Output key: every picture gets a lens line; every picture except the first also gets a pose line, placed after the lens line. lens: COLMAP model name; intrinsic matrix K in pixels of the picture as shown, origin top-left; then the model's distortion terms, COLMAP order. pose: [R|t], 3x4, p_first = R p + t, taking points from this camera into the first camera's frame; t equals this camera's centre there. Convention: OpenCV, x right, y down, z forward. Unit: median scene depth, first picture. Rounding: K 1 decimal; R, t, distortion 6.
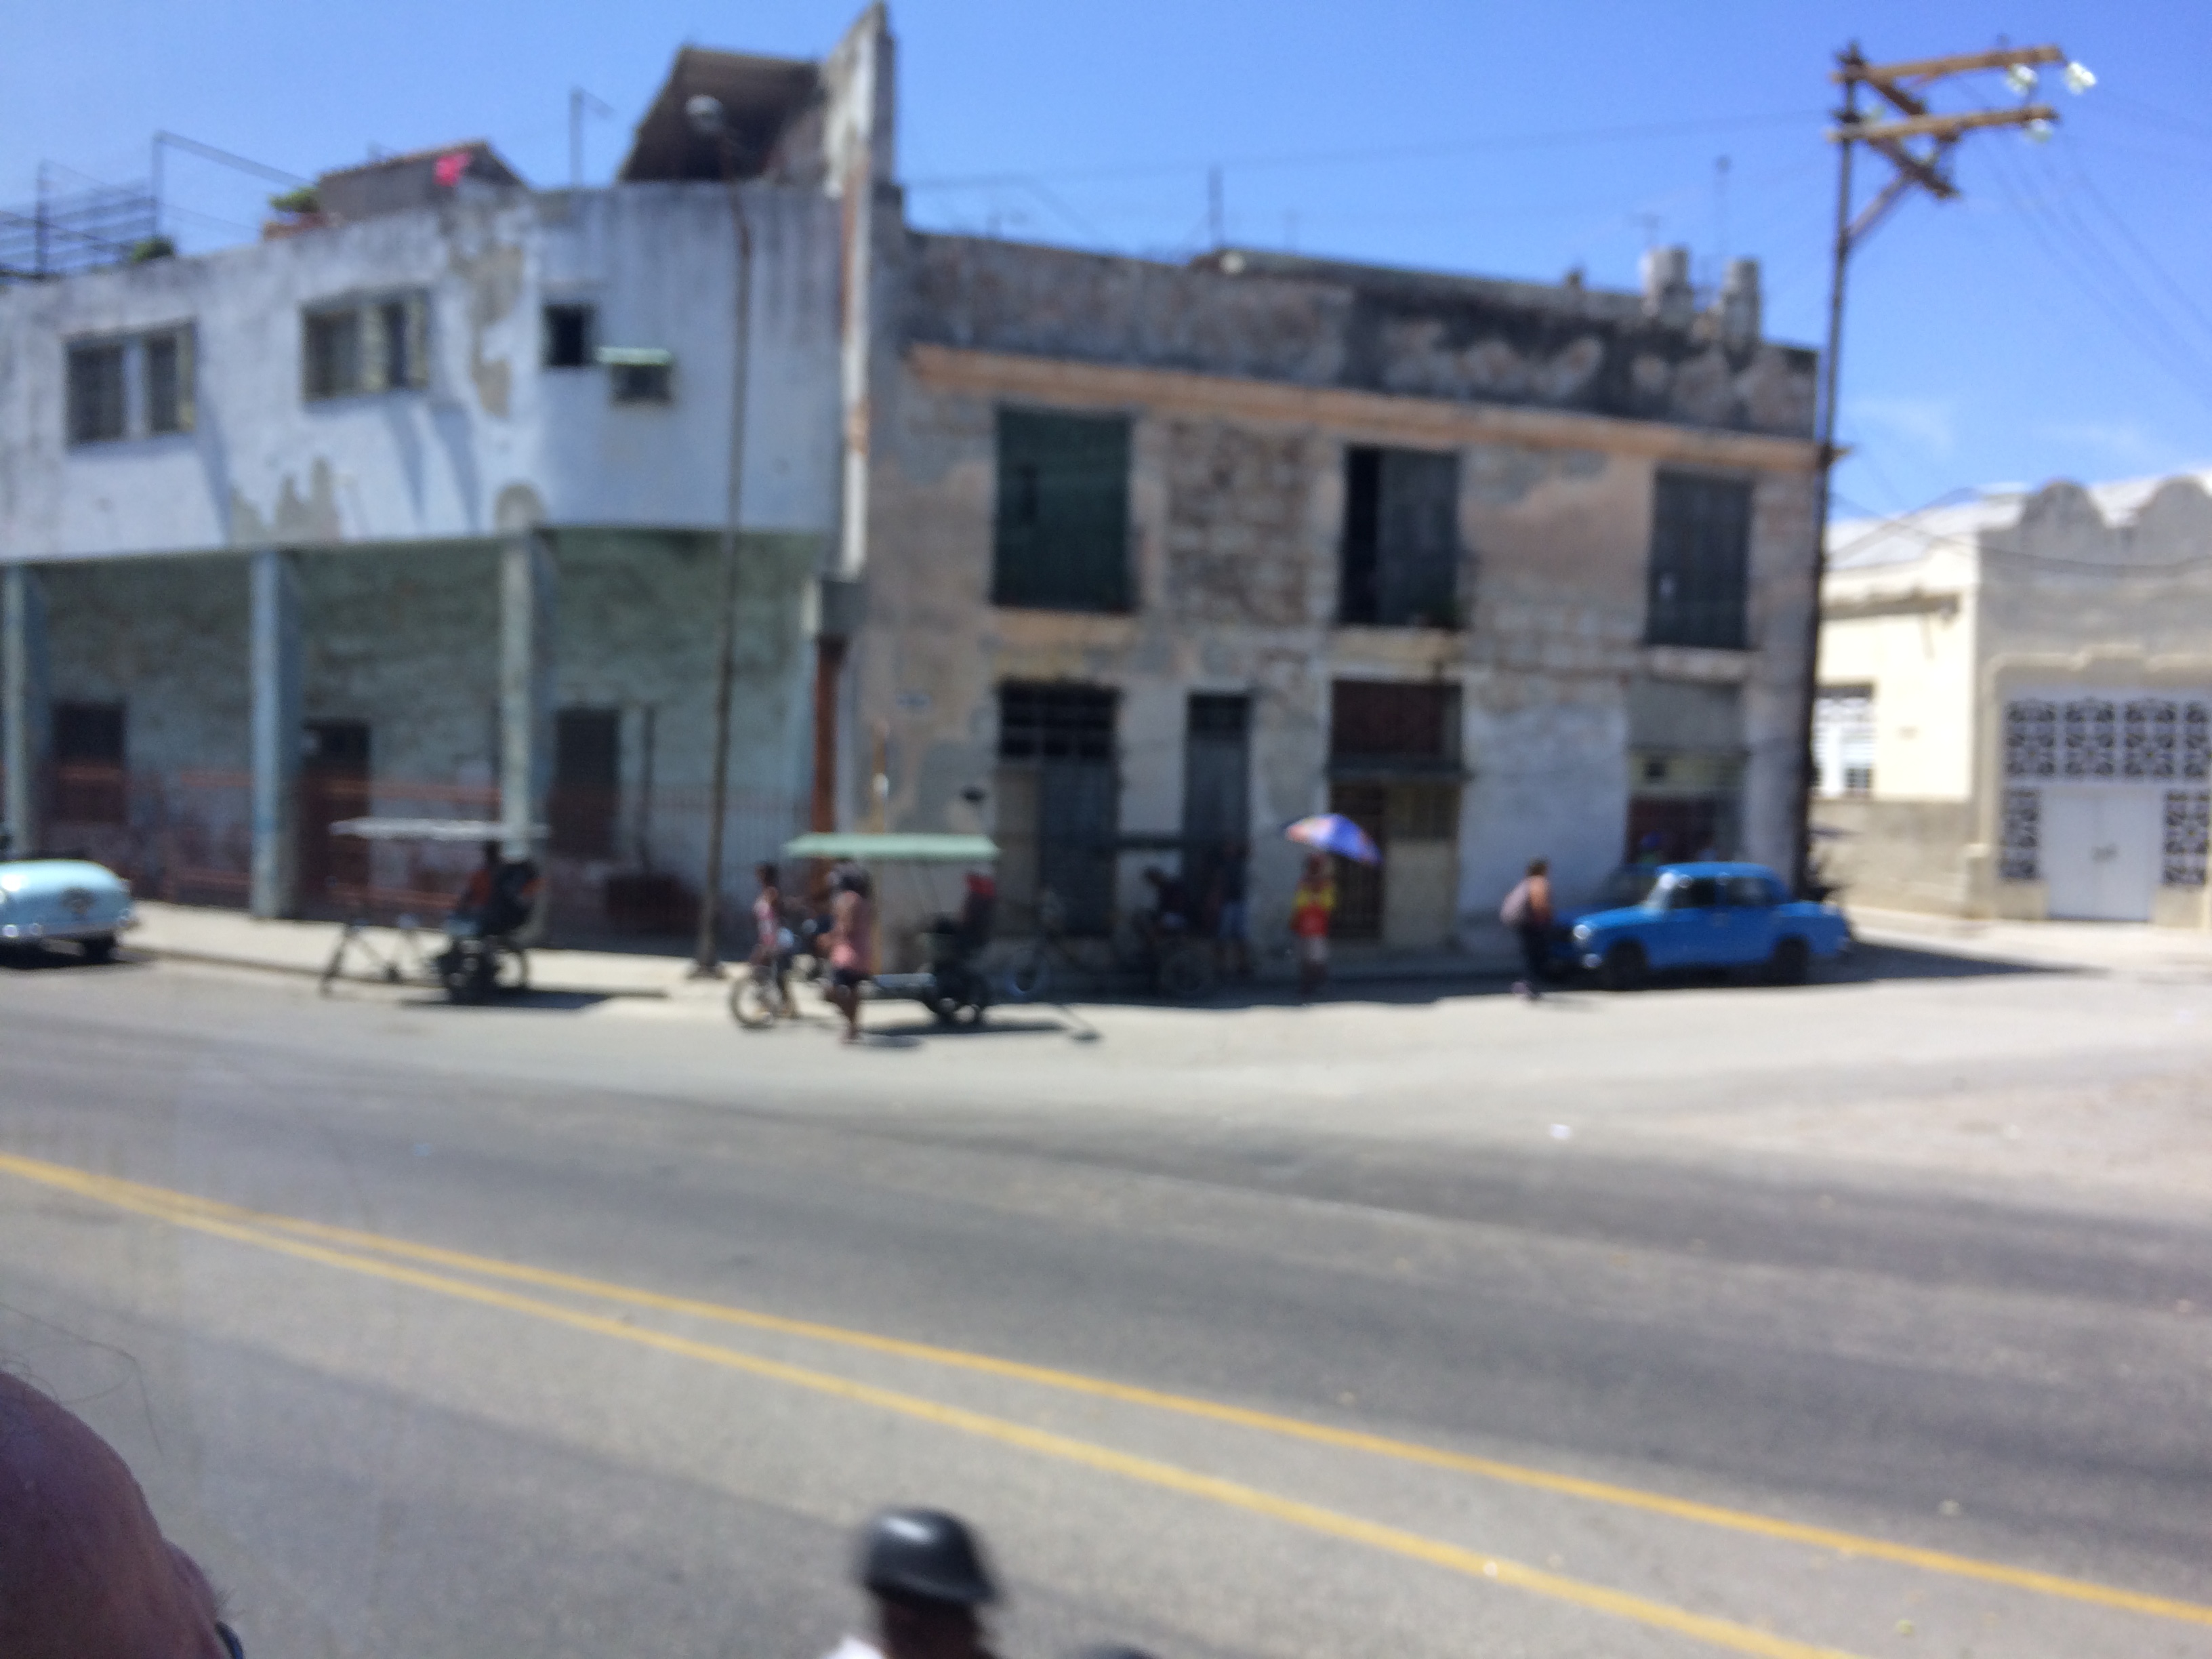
lens RADIAL K [[1898.9, 0, 1124.4], [0, 1898.9, 855.3], [0, 0, 1]] dist [0.065220, -0.077877]
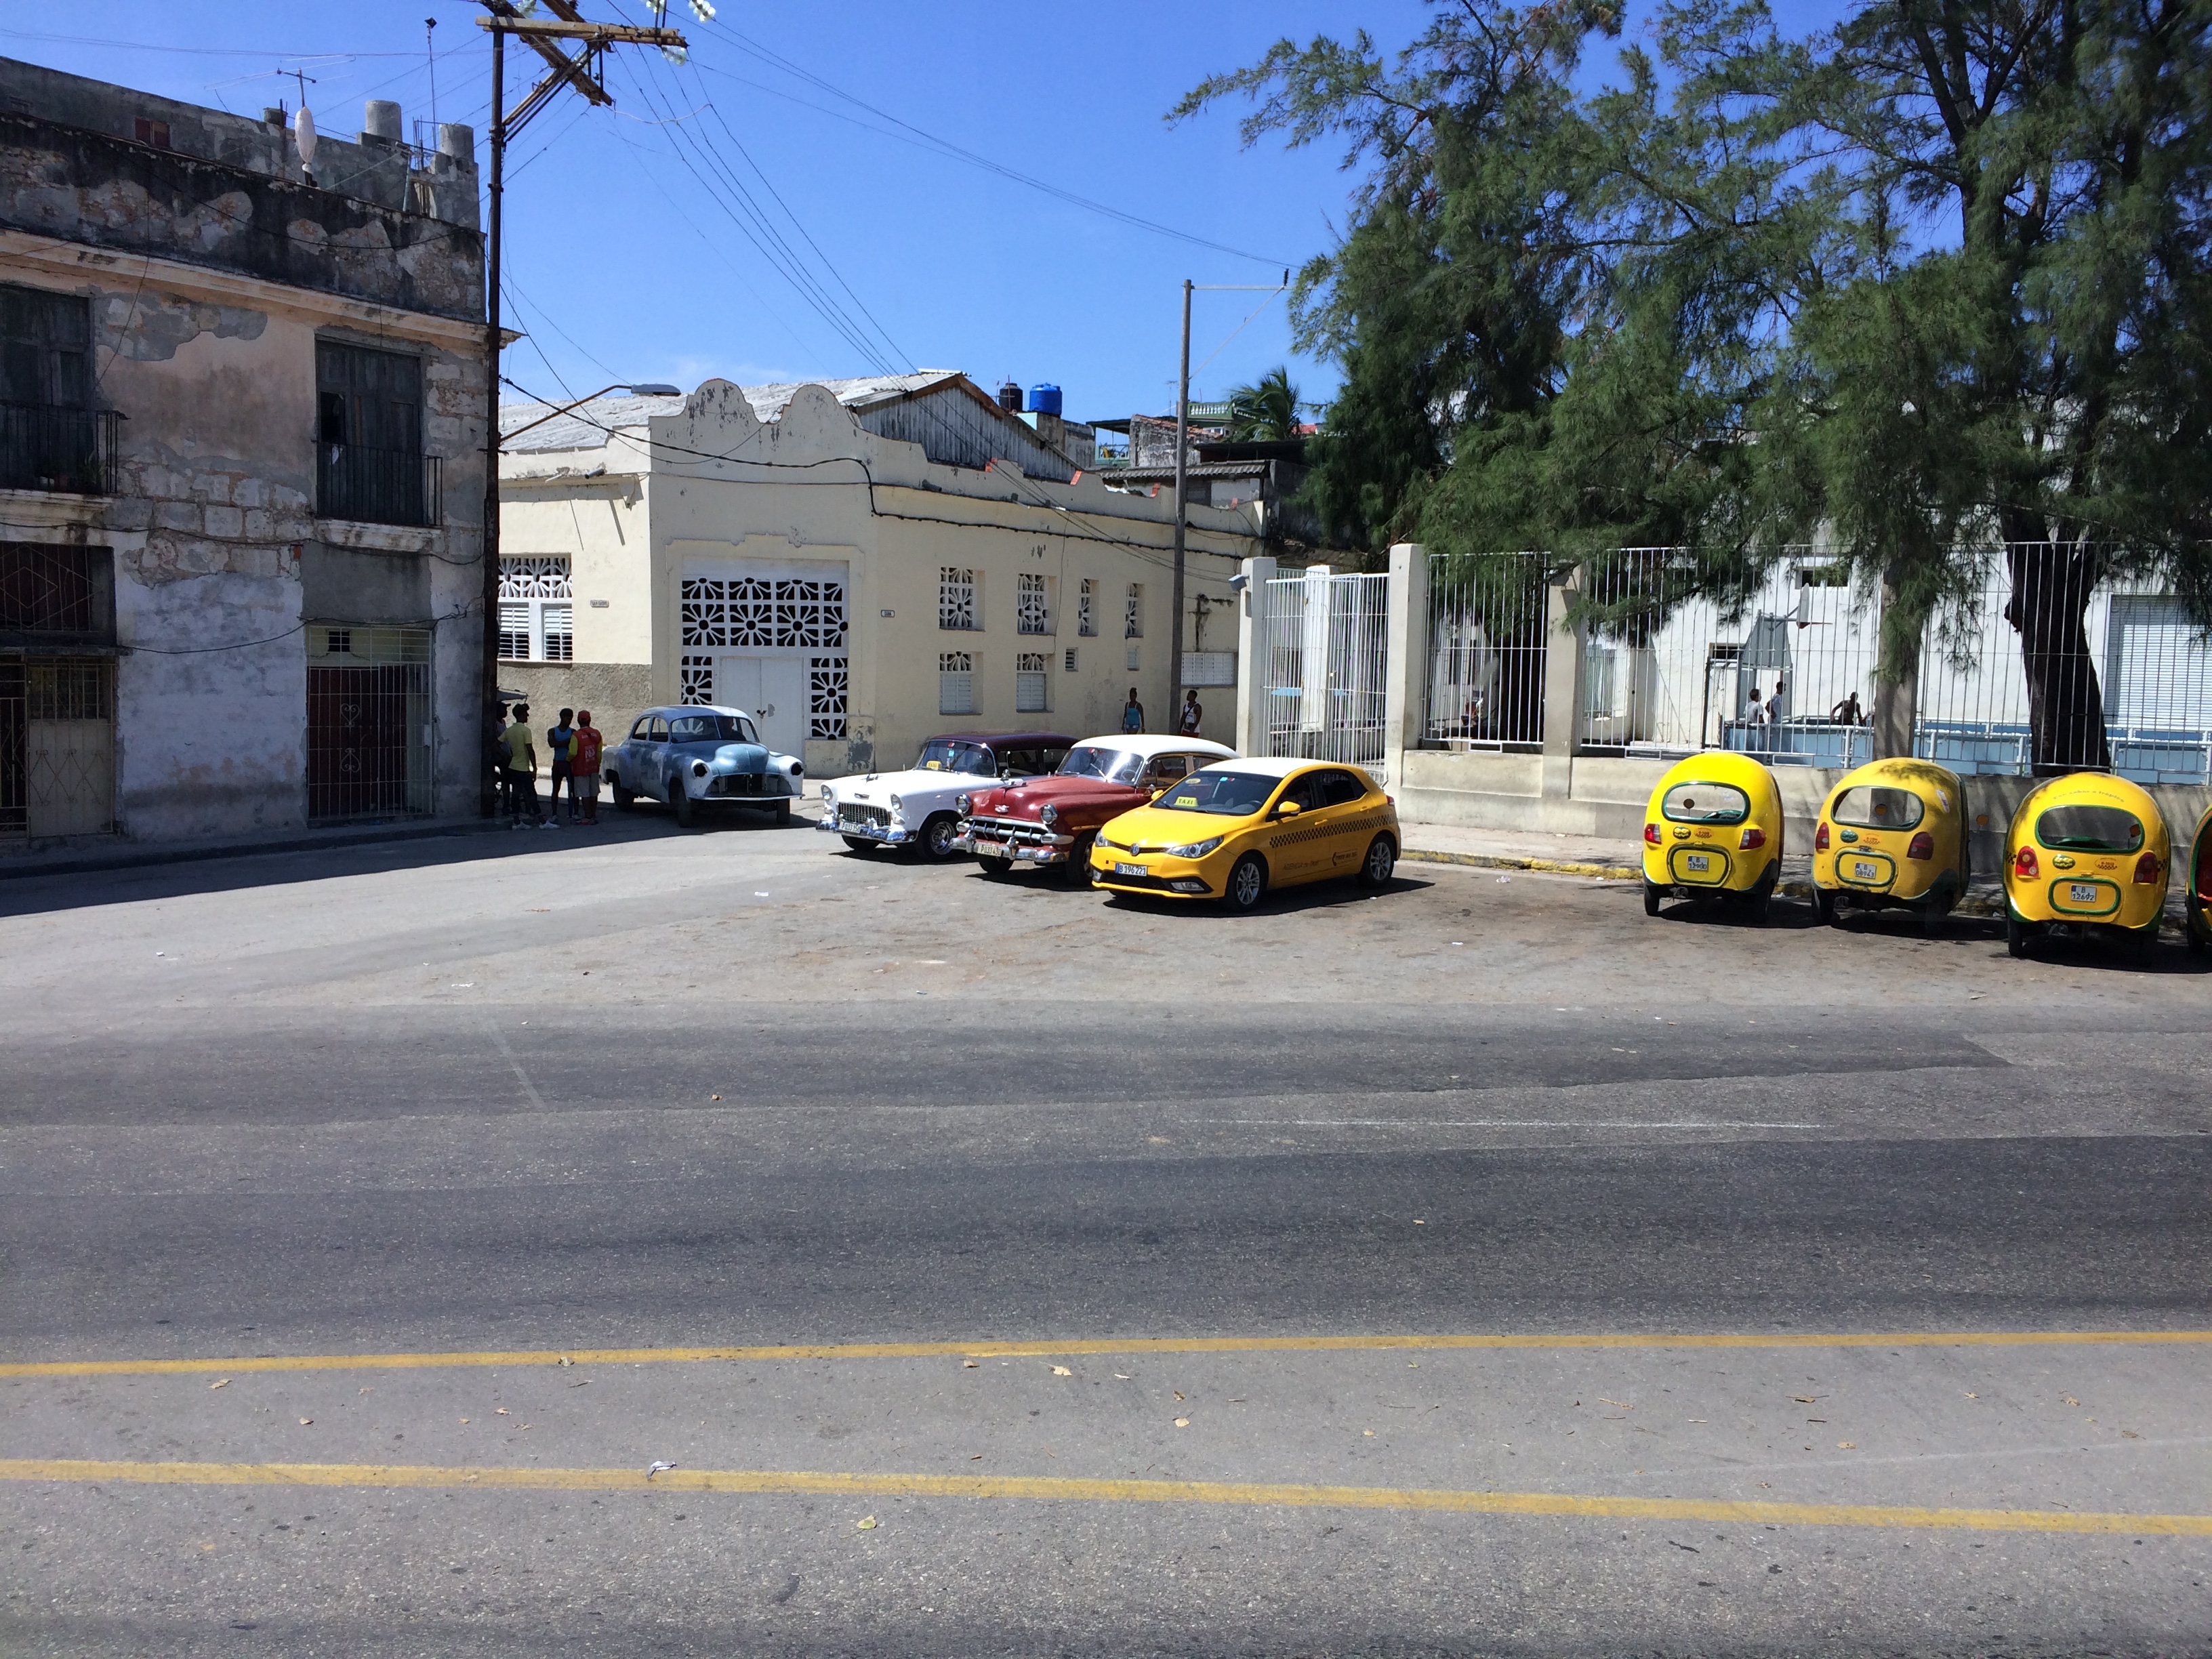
lens RADIAL K [[1898.9, 0, 1153.5], [0, 1898.9, 798.9], [0, 0, 1]] dist [0.065220, -0.077877]
pose [[0.826740, -0.056714, 0.559718, 0.100633], [0.033176, 0.998089, 0.052129, -0.001975], [-0.561604, -0.024528, 0.827042, -0.097224]]
